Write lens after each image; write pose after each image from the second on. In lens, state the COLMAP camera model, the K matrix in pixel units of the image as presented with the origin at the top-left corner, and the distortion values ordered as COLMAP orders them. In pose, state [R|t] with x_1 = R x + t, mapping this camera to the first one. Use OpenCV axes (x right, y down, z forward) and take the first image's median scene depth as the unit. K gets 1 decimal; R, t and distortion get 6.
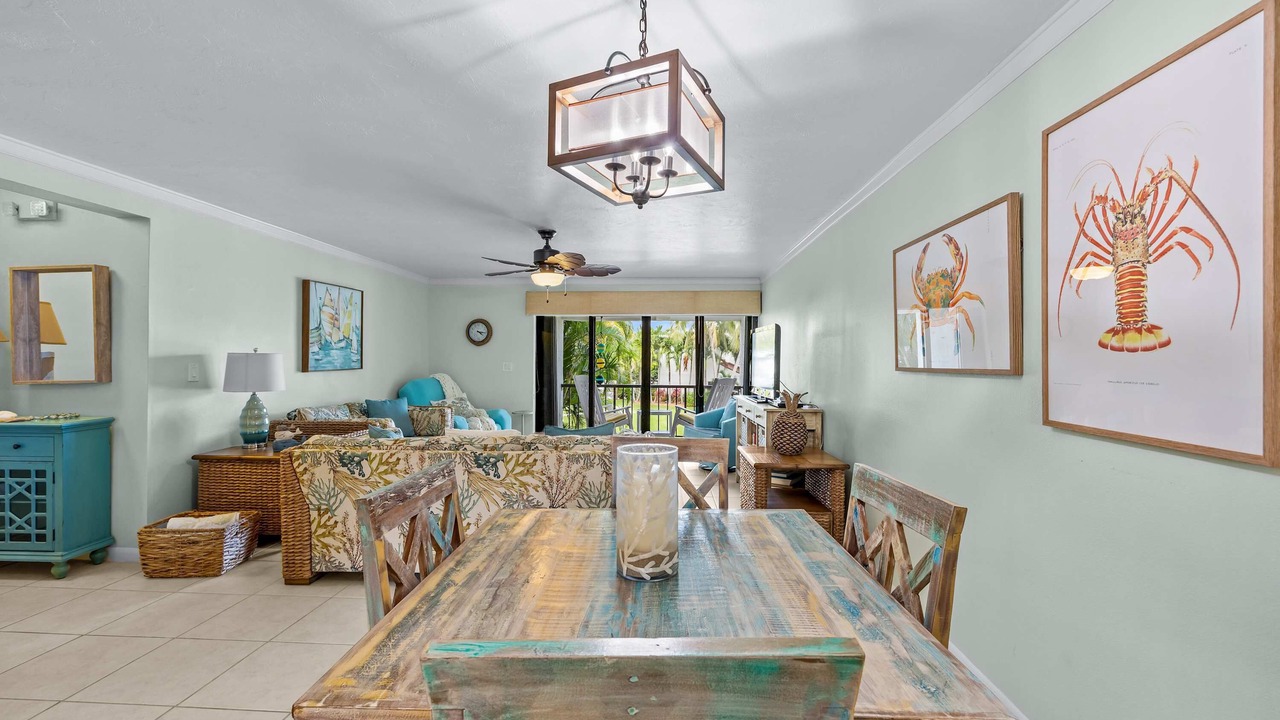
lens RADIAL K [[527.3, 0, 640.0], [0, 527.3, 360.0], [0, 0, 1]] dist [0.000456, 0.000431]
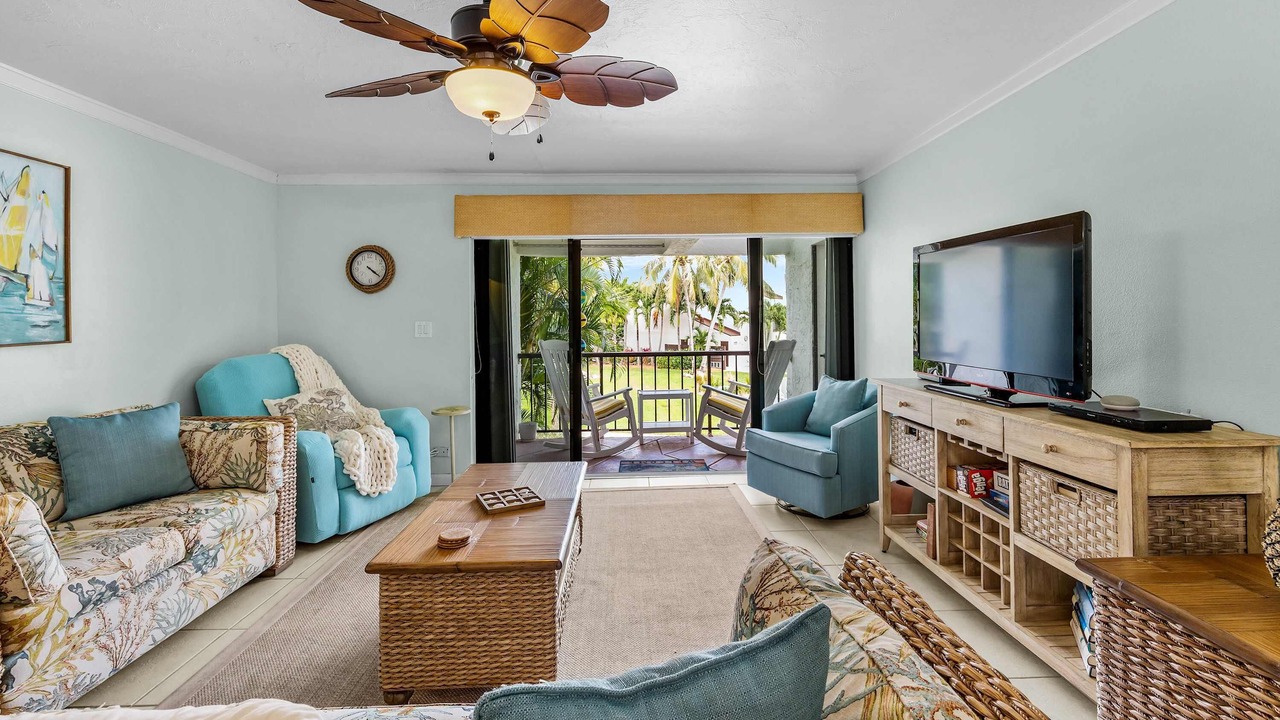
lens RADIAL K [[560.4, 0, 645.2], [0, 560.4, 311.2], [0, 0, 1]] dist [0.001633, 0.000202]
pose [[0.996294, -0.016247, 0.084466, -0.096861], [0.017051, 0.999816, -0.008803, 0.003637], [-0.084307, 0.010211, 0.996388, 0.566988]]
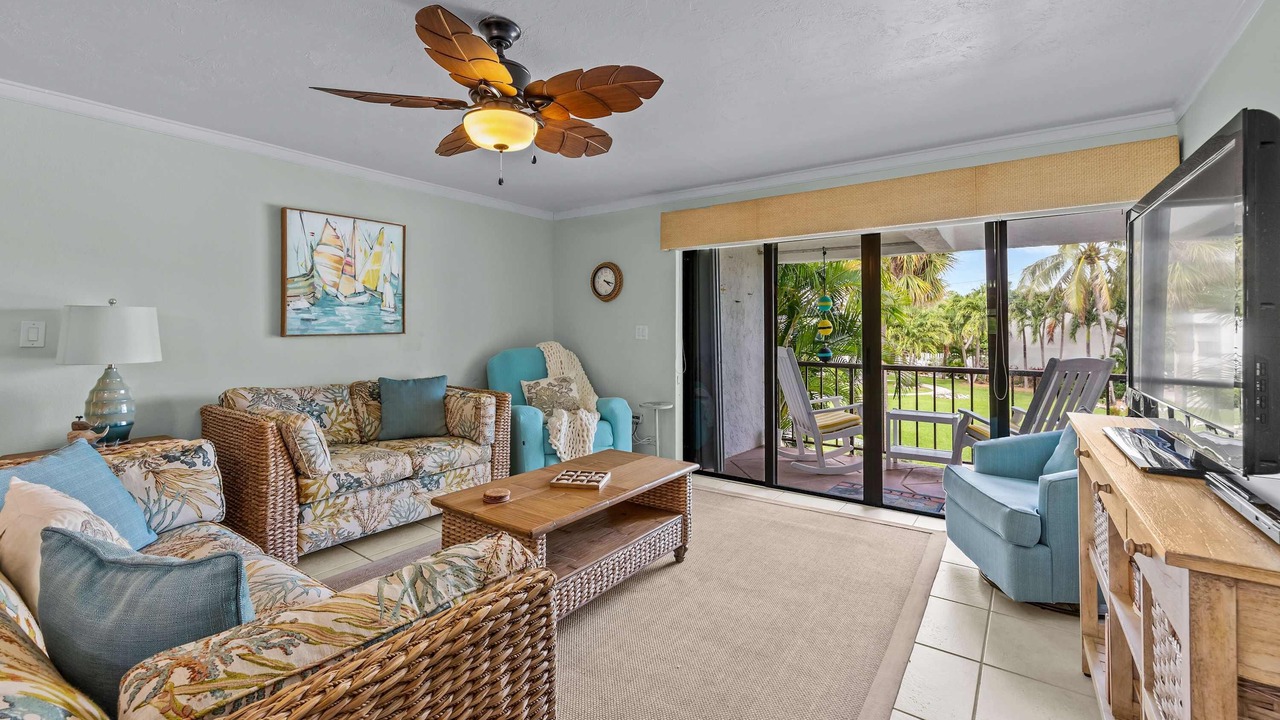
lens RADIAL K [[543.2, 0, 627.7], [0, 543.2, 318.6], [0, 0, 1]] dist [-0.002016, 0.000050]
pose [[0.831441, -0.013444, -0.555450, 0.159815], [0.001854, 0.999769, -0.021423, 0.014867], [0.555610, 0.016782, 0.831274, 0.643025]]
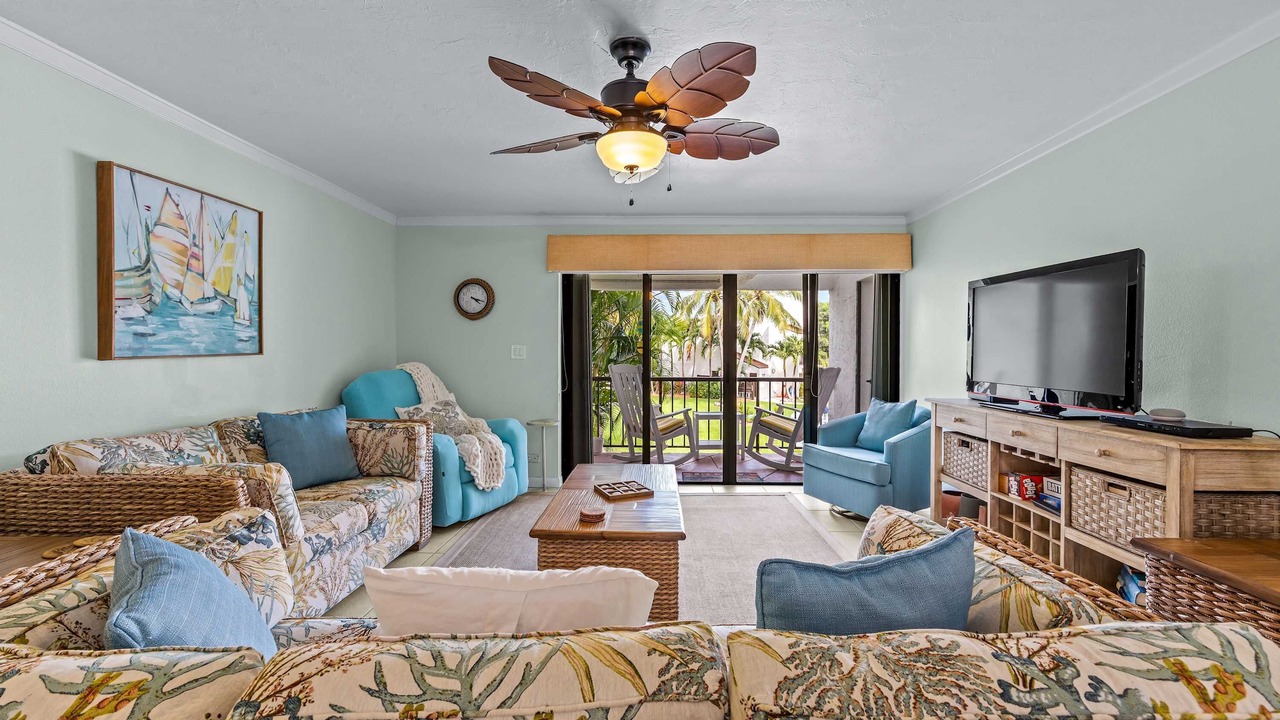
lens RADIAL K [[523.0, 0, 644.7], [0, 523.0, 352.9], [0, 0, 1]] dist [-0.001620, 0.000479]
pose [[0.999648, -0.003949, 0.026223, -0.166966], [0.003779, 0.999971, 0.006540, 0.015359], [-0.026248, -0.006439, 0.999635, 0.519809]]
